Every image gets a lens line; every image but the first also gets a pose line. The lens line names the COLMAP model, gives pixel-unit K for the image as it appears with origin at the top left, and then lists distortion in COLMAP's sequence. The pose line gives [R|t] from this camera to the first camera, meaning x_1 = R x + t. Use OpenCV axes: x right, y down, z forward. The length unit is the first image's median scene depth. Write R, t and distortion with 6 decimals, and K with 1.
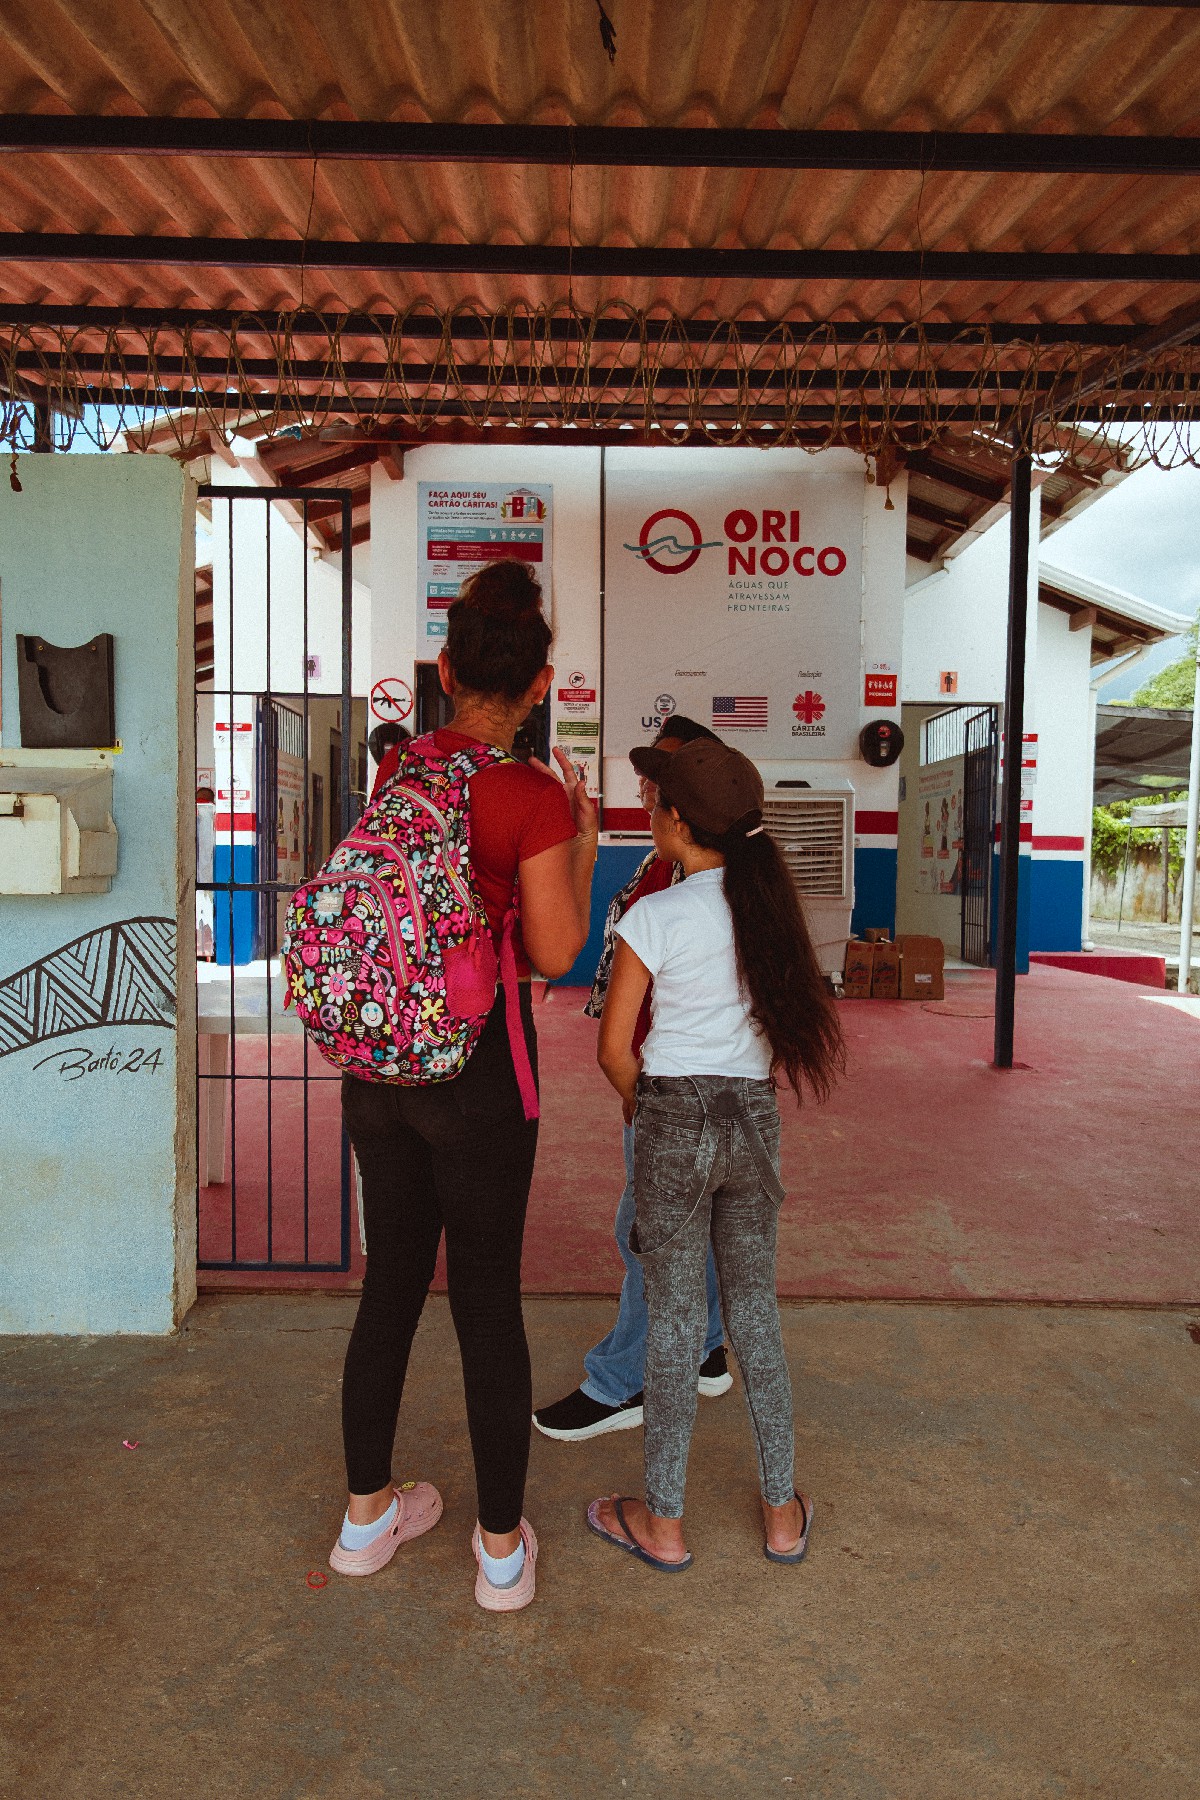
lens RADIAL K [[1242.4, 0, 603.5], [0, 1242.4, 910.5], [0, 0, 1]] dist [0.008785, -0.003977]
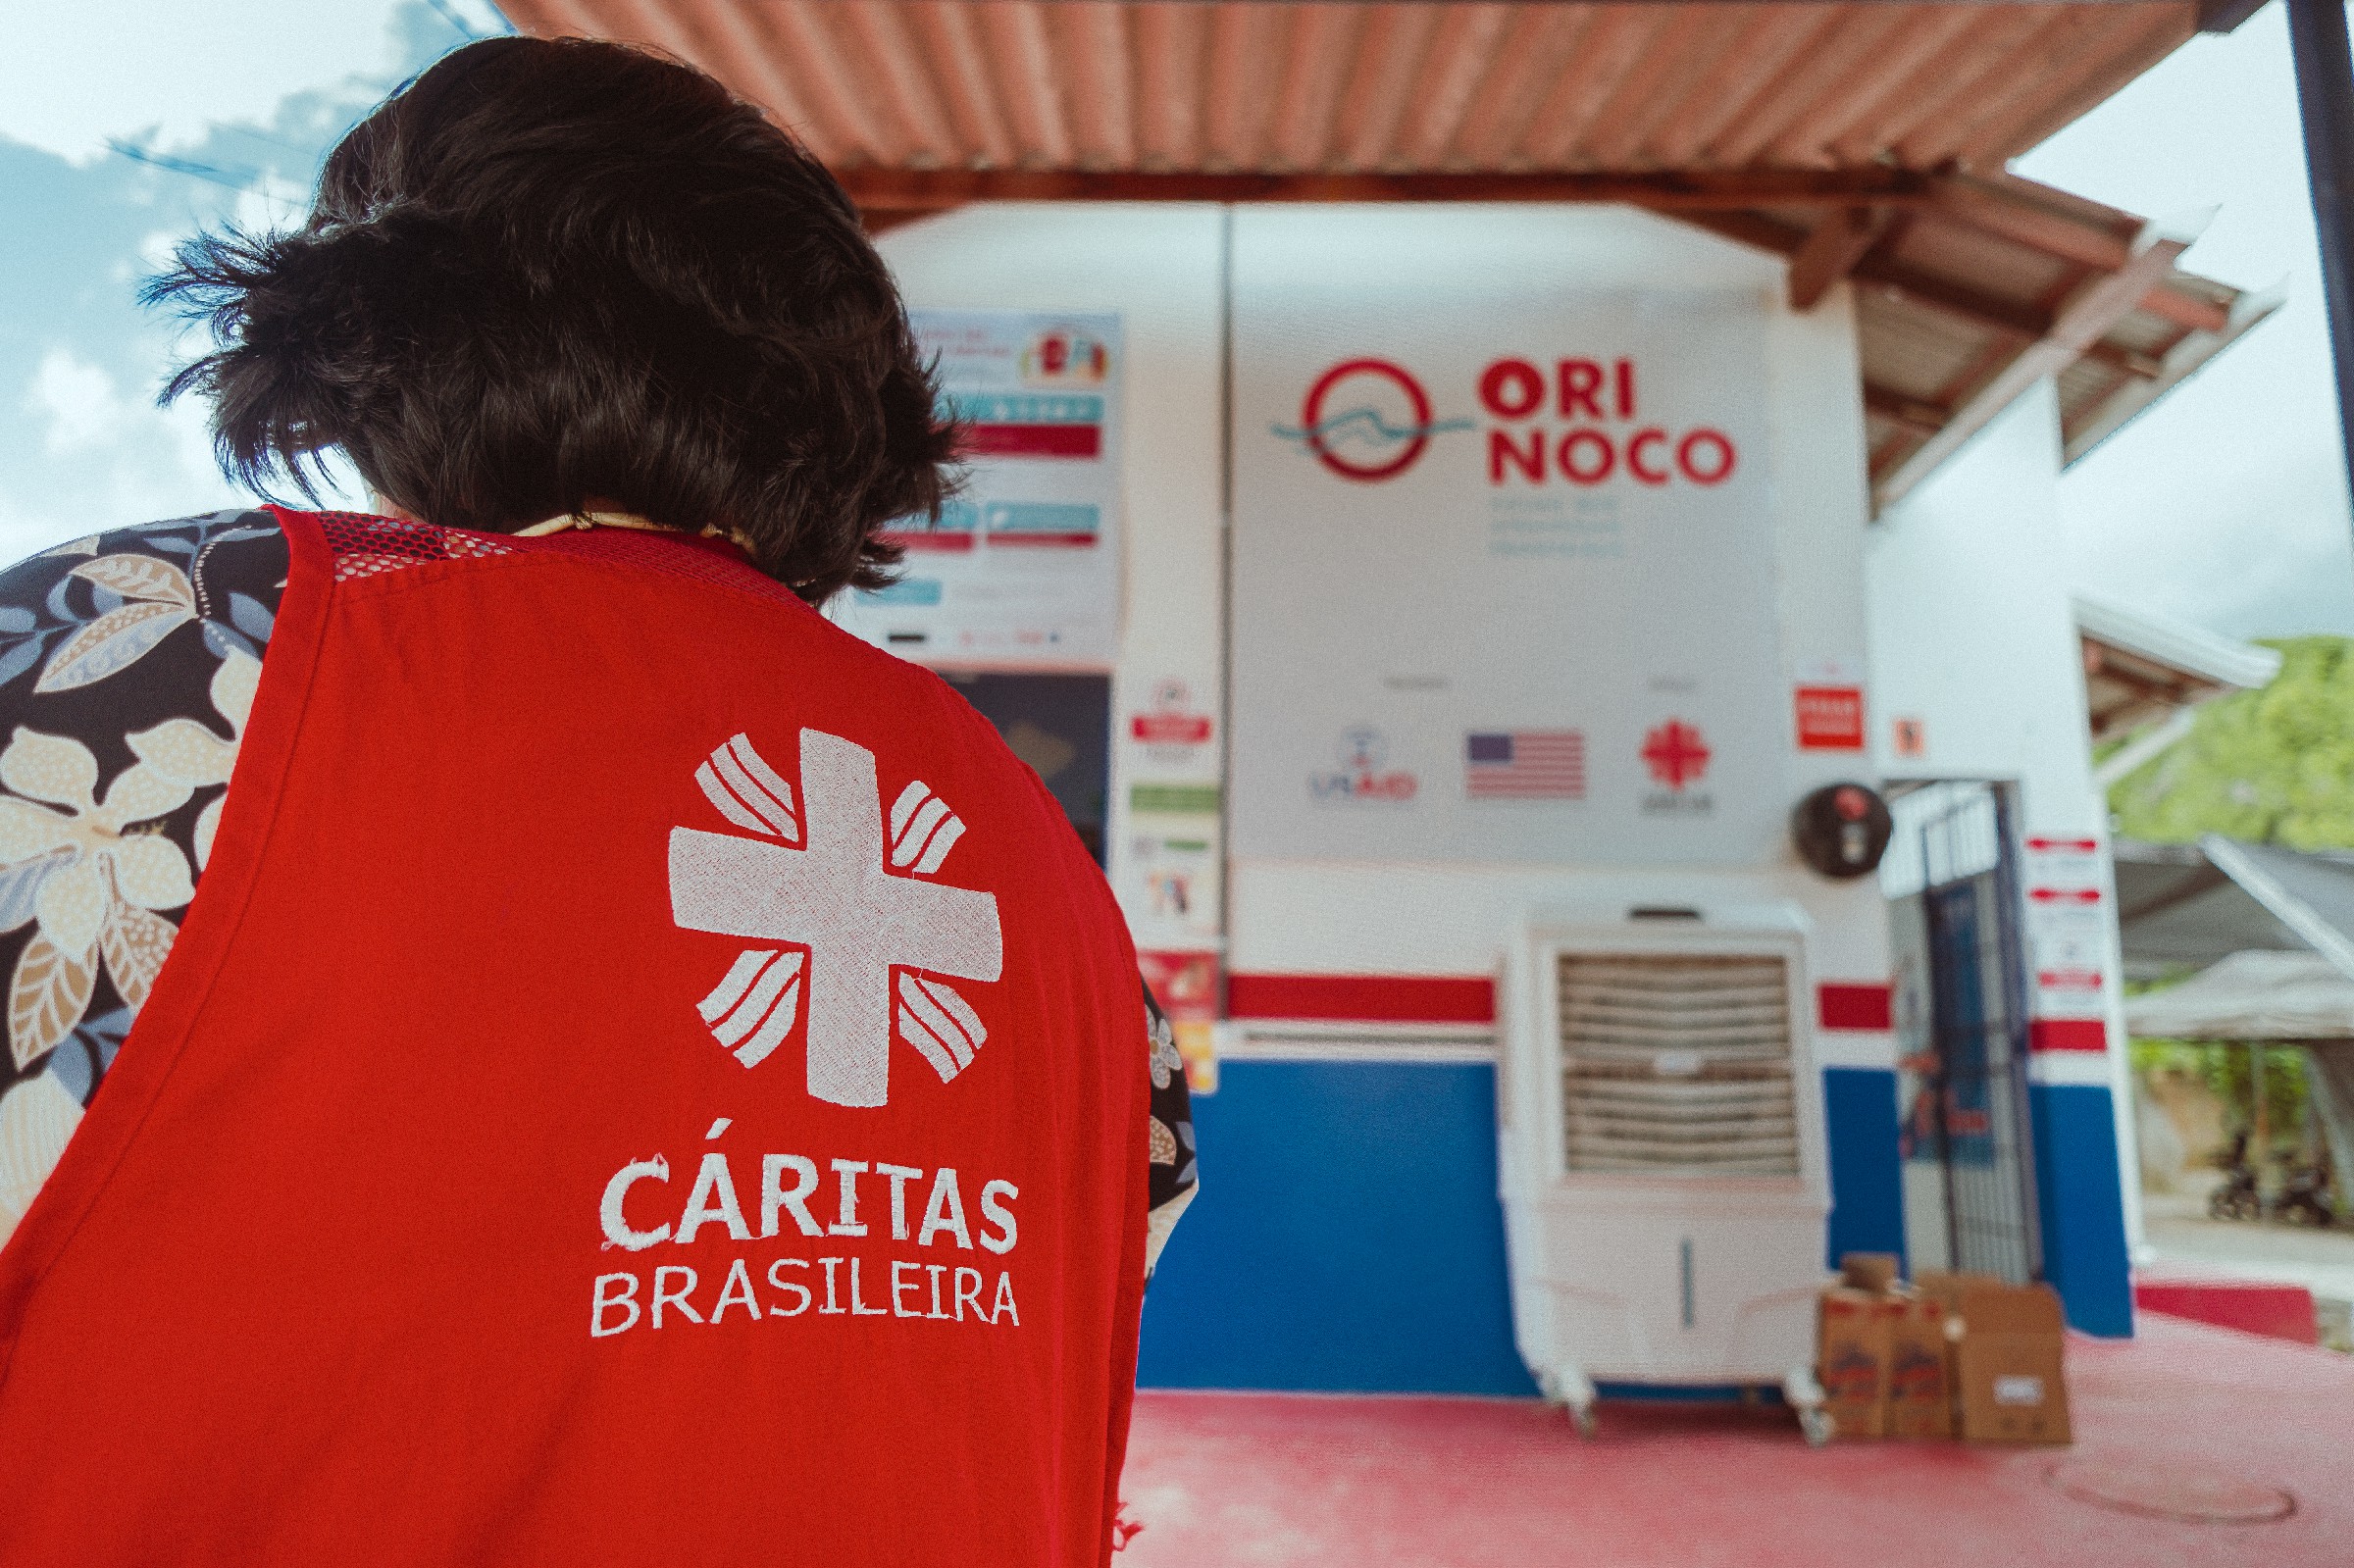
lens RADIAL K [[1650.0, 0, 1187.6], [0, 1650.0, 774.2], [0, 0, 1]] dist [0.011955, -0.001822]
pose [[0.999755, -0.000597, -0.022137, -0.001644], [-0.004472, 0.973594, -0.228243, -0.016172], [0.021689, 0.228286, 0.973352, 0.406221]]
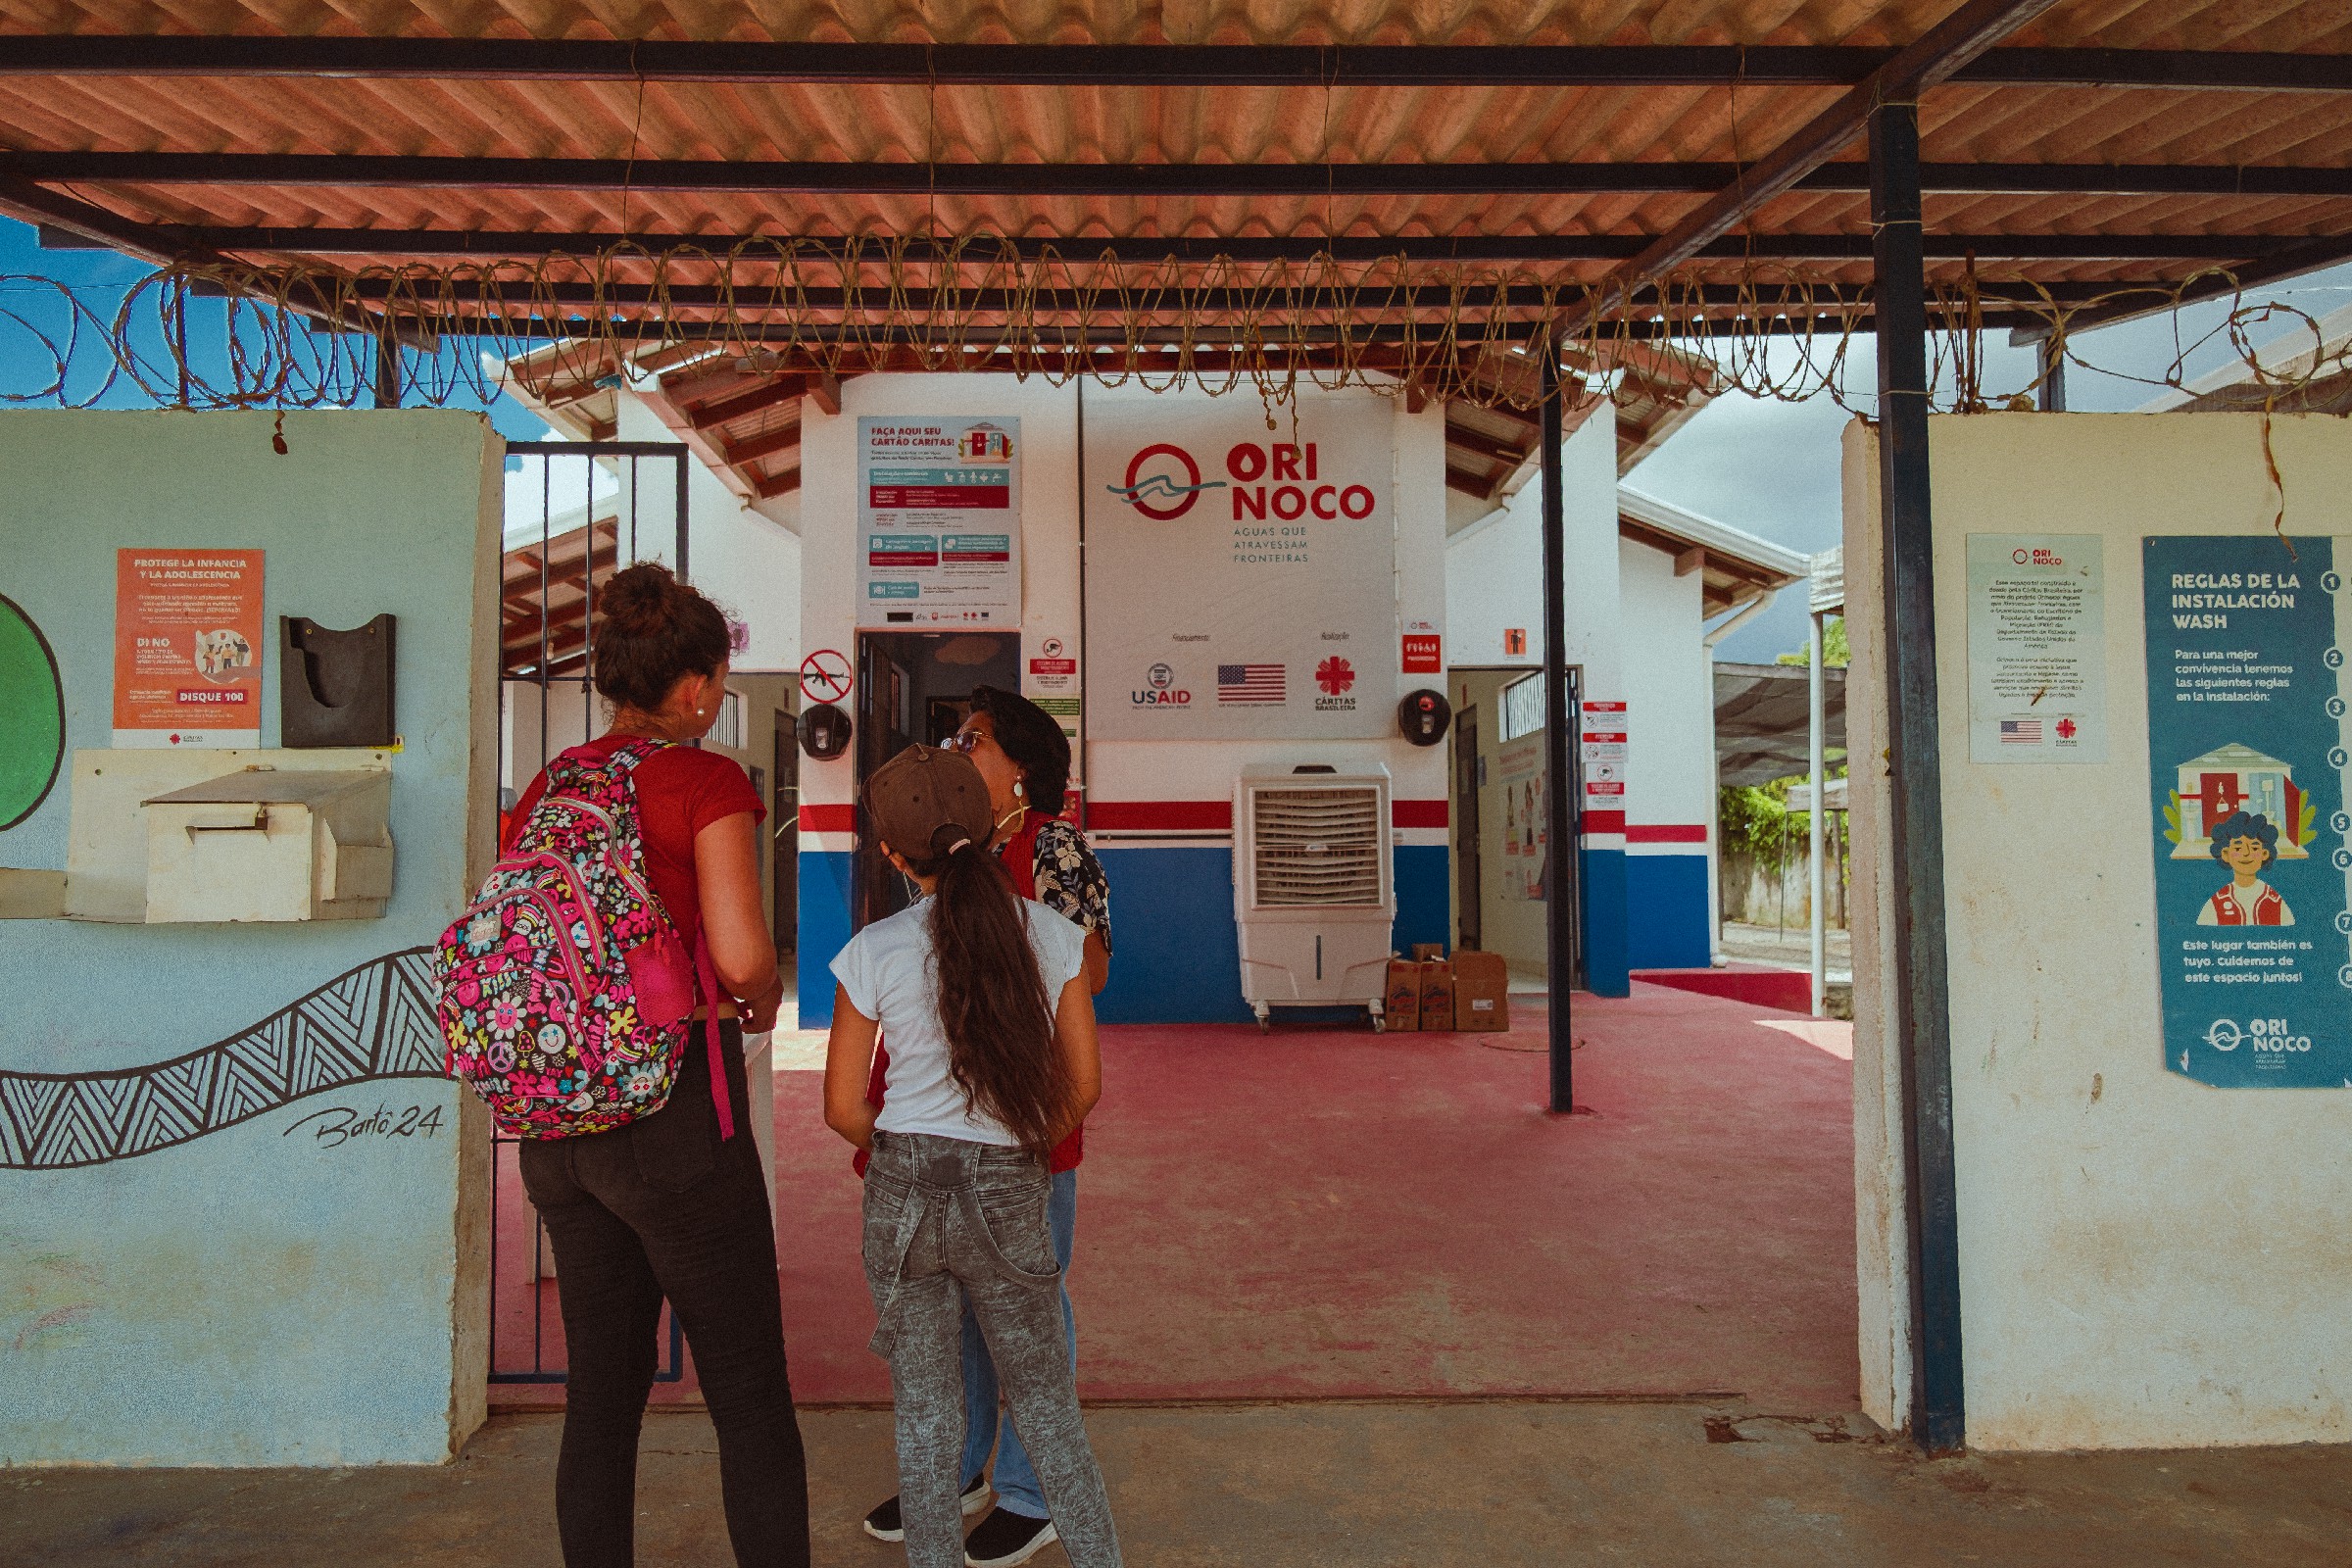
lens RADIAL K [[1568.2, 0, 1186.2], [0, 1568.2, 778.4], [0, 0, 1]] dist [0.016194, -0.015617]
pose [[0.999676, -0.019361, 0.016522, 0.048367], [0.020857, 0.995187, -0.095754, 0.001762], [-0.014589, 0.096067, 0.995268, -0.026946]]
